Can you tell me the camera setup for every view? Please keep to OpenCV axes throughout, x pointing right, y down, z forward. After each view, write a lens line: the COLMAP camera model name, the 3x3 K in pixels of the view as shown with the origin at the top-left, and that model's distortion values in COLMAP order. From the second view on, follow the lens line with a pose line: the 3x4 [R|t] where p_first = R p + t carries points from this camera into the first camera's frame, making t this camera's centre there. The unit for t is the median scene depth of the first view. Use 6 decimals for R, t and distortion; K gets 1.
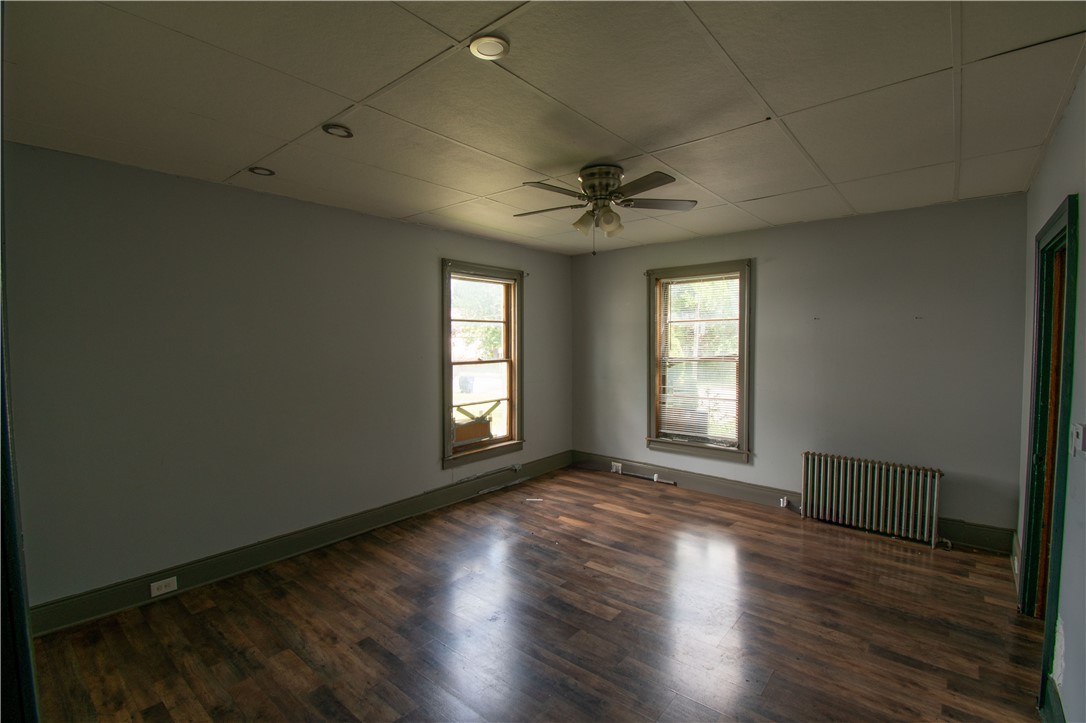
lens RADIAL K [[486.4, 0, 536.5], [0, 486.4, 360.4], [0, 0, 1]] dist [0.021450, -0.027238]
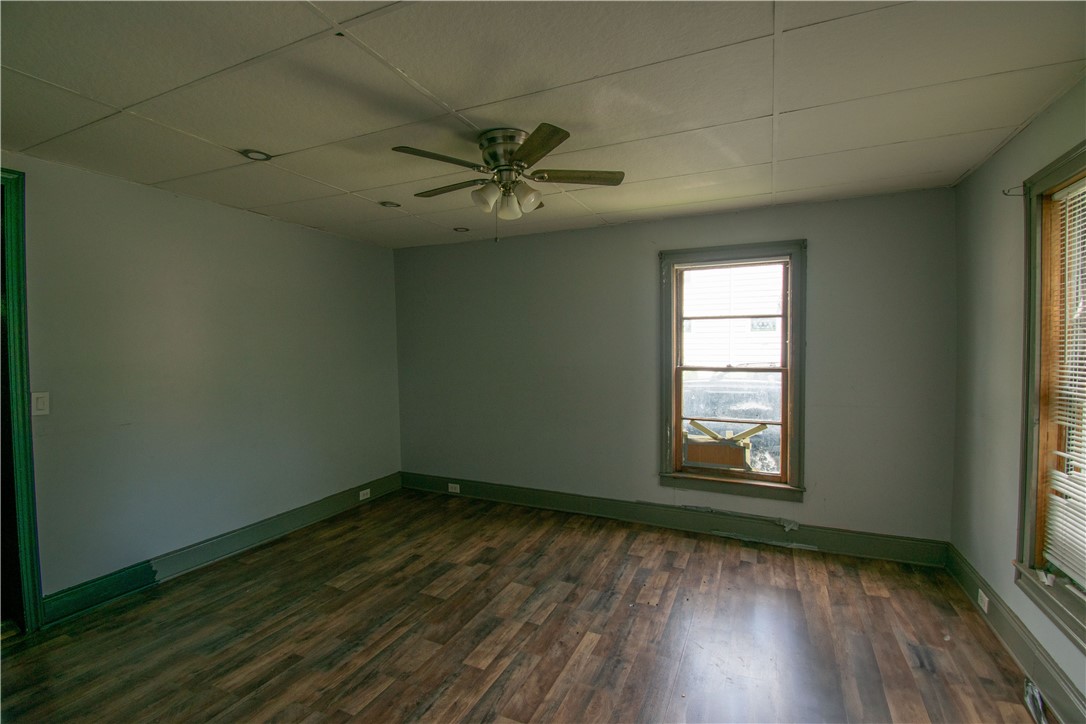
lens RADIAL K [[486.4, 0, 536.5], [0, 486.4, 360.9], [0, 0, 1]] dist [0.021450, -0.027238]
pose [[0.267619, 0.033777, -0.962933, 0.642192], [-0.038841, 0.998951, 0.024246, -0.019854], [0.962742, 0.030913, 0.268651, 0.559242]]
